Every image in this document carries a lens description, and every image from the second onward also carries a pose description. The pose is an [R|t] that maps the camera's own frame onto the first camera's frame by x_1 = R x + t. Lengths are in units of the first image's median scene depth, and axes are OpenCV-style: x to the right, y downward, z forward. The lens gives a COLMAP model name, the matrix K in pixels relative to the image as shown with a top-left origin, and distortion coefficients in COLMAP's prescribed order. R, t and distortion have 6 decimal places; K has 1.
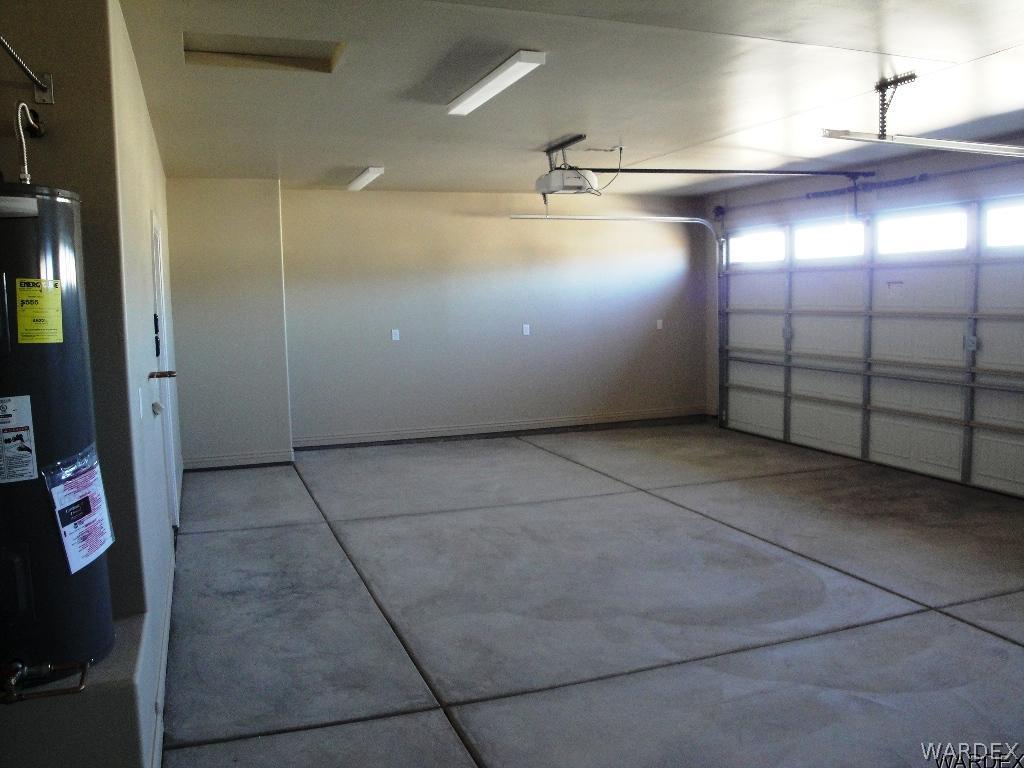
lens RADIAL K [[843.0, 0, 512.7], [0, 843.0, 388.0], [0, 0, 1]] dist [-0.168685, 0.150979]
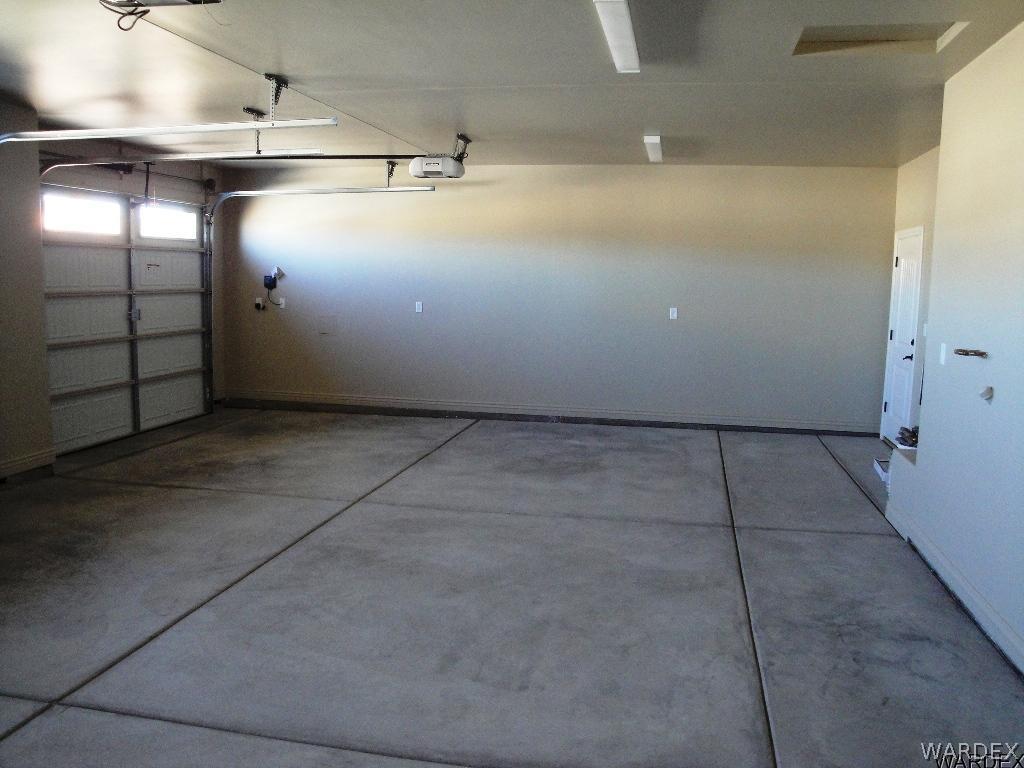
lens RADIAL K [[843.0, 0, 512.7], [0, 843.0, 388.0], [0, 0, 1]] dist [-0.168685, 0.150979]
pose [[-0.842160, -0.065683, 0.535213, -0.400066], [0.056348, 0.976400, 0.208490, -0.174540], [-0.536276, 0.205740, -0.818584, 1.745135]]
